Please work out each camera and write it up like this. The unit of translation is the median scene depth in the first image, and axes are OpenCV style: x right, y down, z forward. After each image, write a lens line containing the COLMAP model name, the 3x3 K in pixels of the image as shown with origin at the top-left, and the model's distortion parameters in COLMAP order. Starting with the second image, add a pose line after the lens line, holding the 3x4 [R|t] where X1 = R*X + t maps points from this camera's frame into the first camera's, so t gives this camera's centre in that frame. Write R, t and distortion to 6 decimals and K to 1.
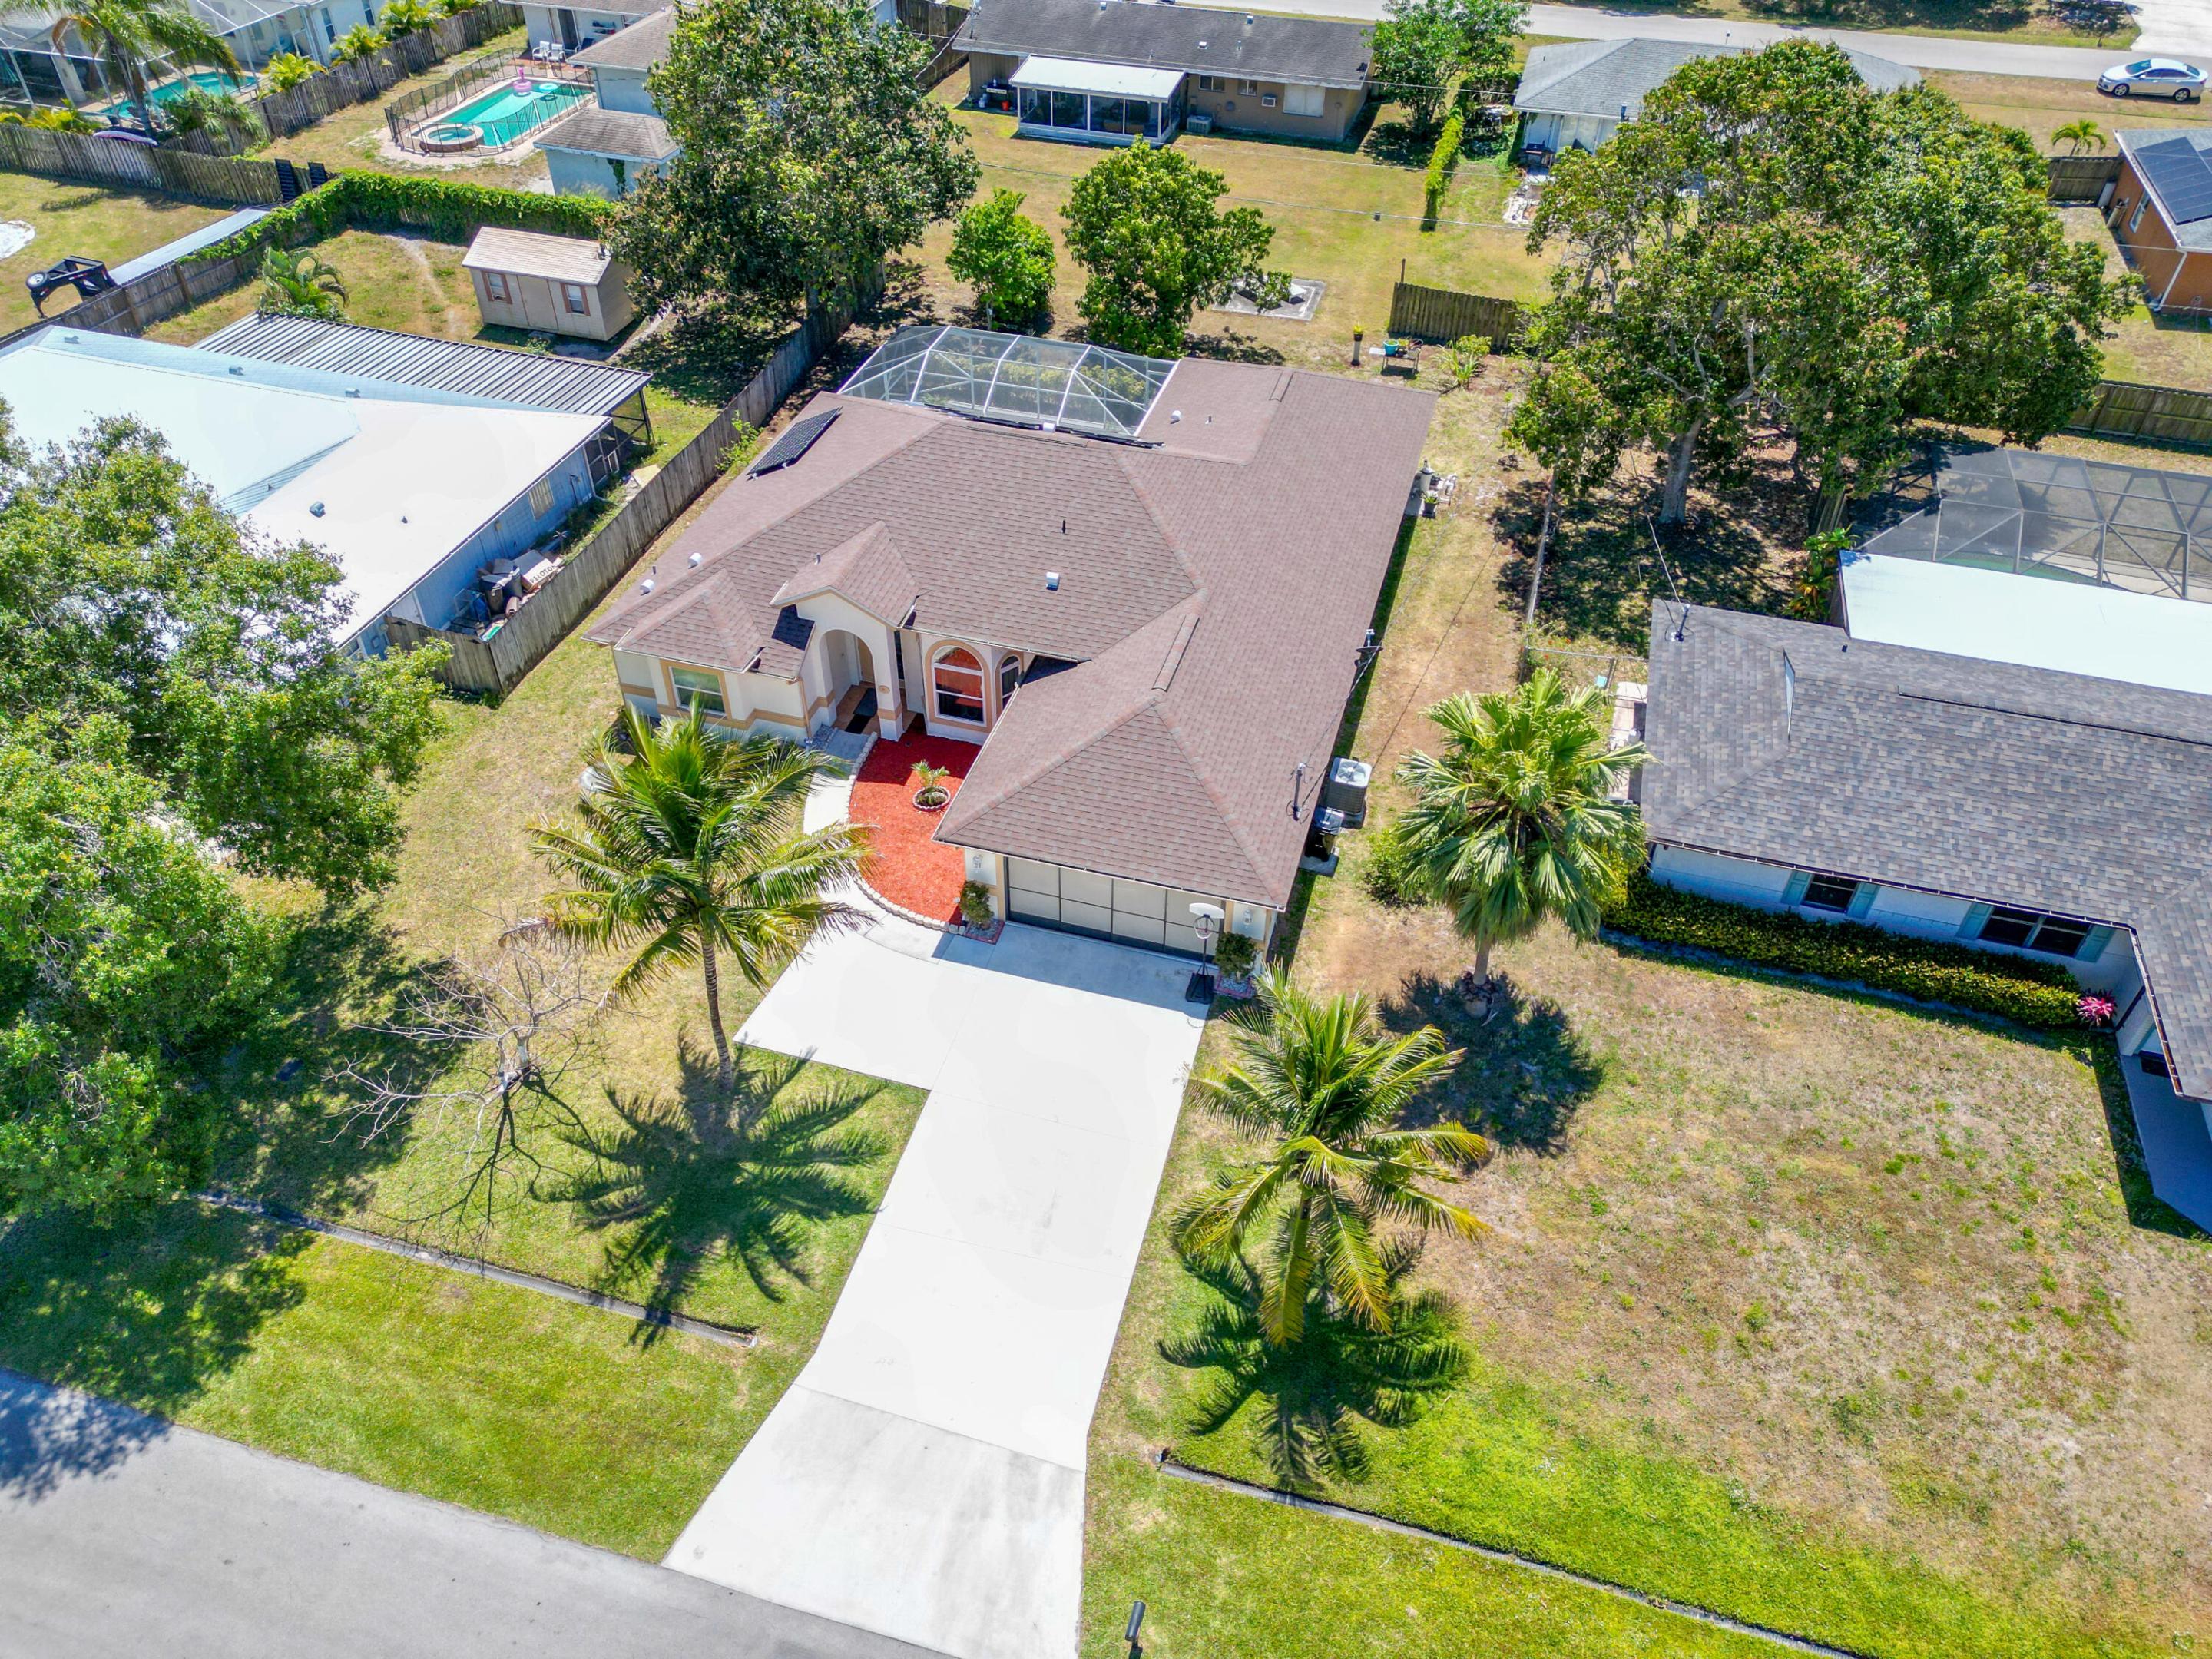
lens RADIAL K [[1545.7, 0, 1119.1], [0, 1545.7, 841.8], [0, 0, 1]] dist [0.063949, -0.069165]
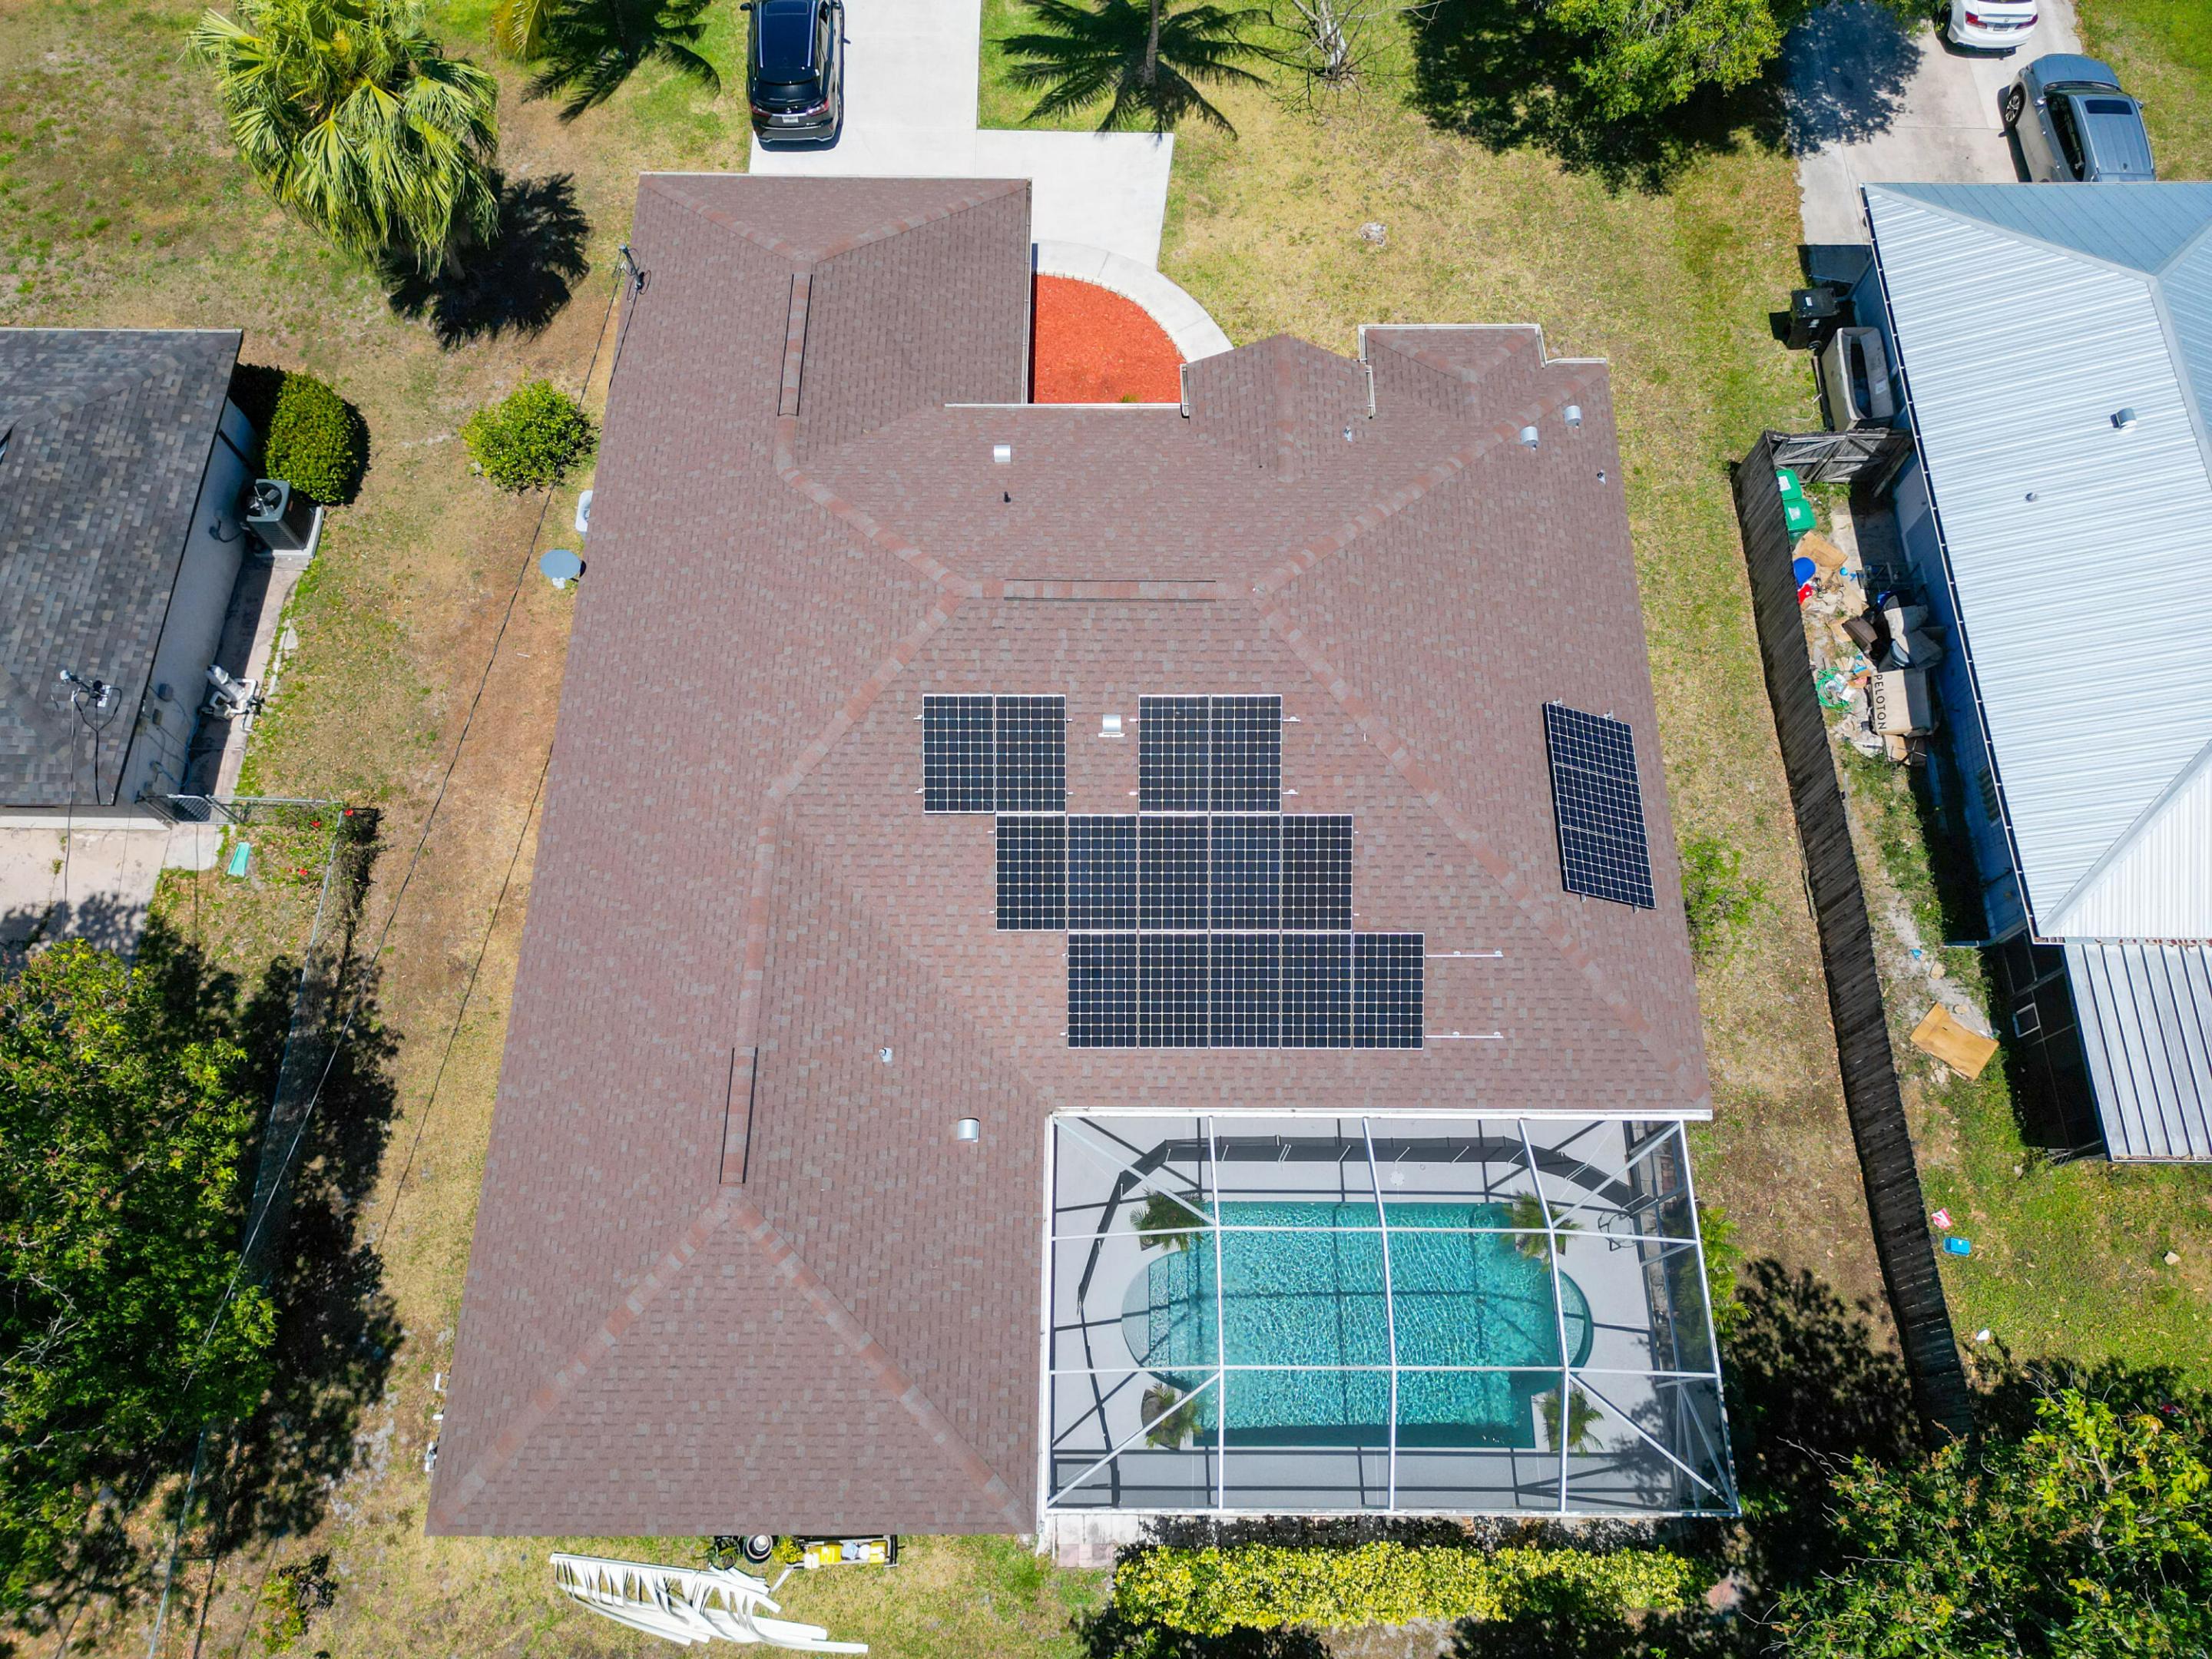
lens RADIAL K [[1545.7, 0, 1119.1], [0, 1545.7, 841.8], [0, 0, 1]] dist [0.063949, -0.069165]
pose [[-0.961565, 0.244226, -0.125484, 0.045835], [-0.198143, -0.300817, 0.932871, -1.090382], [0.190084, 0.921880, 0.337646, 1.154105]]
